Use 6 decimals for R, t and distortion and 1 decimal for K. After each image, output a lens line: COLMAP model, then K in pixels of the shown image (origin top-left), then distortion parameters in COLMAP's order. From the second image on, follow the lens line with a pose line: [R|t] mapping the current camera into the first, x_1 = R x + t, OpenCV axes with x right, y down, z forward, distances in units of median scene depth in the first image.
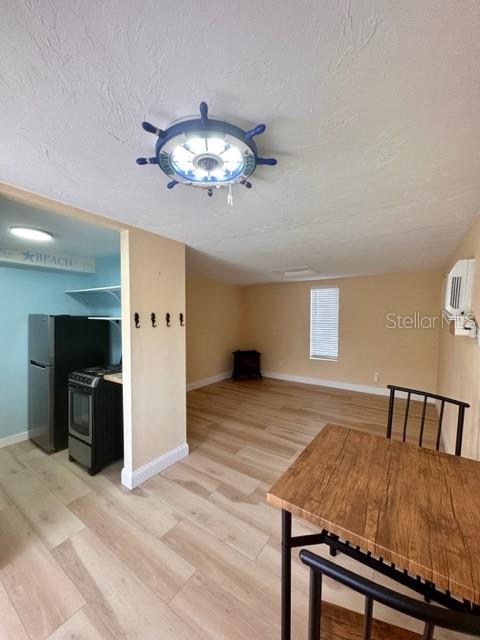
lens RADIAL K [[255.8, 0, 240.0], [0, 255.8, 320.0], [0, 0, 1]] dist [-0.007227, 0.000993]
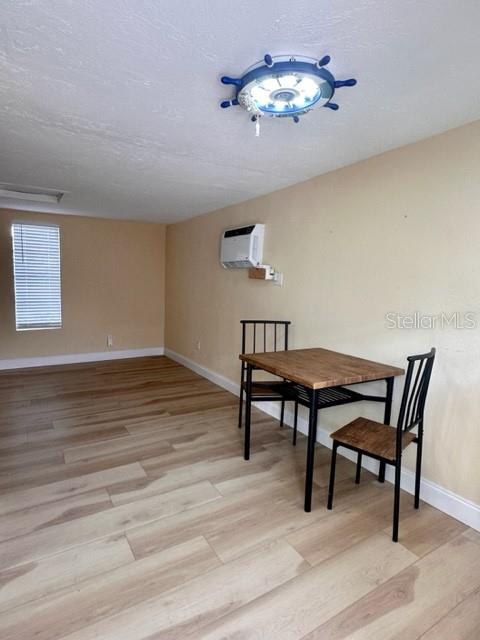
lens RADIAL K [[351.3, 0, 240.0], [0, 351.3, 320.0], [0, 0, 1]] dist [-0.016899, 0.000314]
pose [[0.399712, -0.093504, 0.911859, -0.438803], [-0.005614, 0.994515, 0.104441, 0.036744], [-0.916623, -0.046866, 0.396995, 0.160295]]
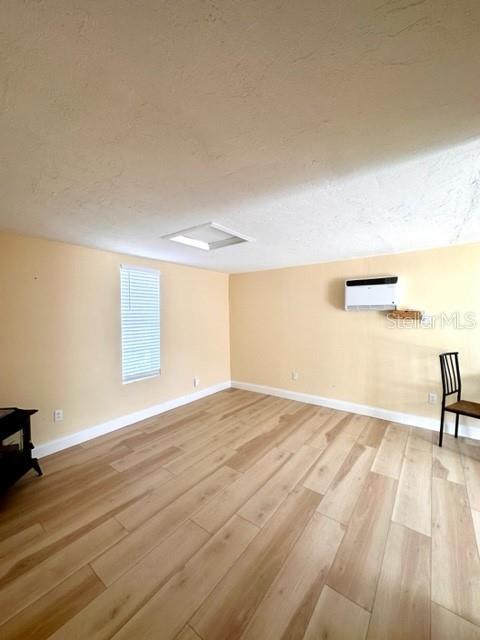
lens RADIAL K [[255.8, 0, 240.0], [0, 255.8, 320.0], [0, 0, 1]] dist [-0.007227, 0.000993]
pose [[0.040348, -0.026377, 0.998837, -0.426322], [0.030482, 0.999219, 0.025156, -0.008140], [-0.998721, 0.029432, 0.041120, 0.969796]]
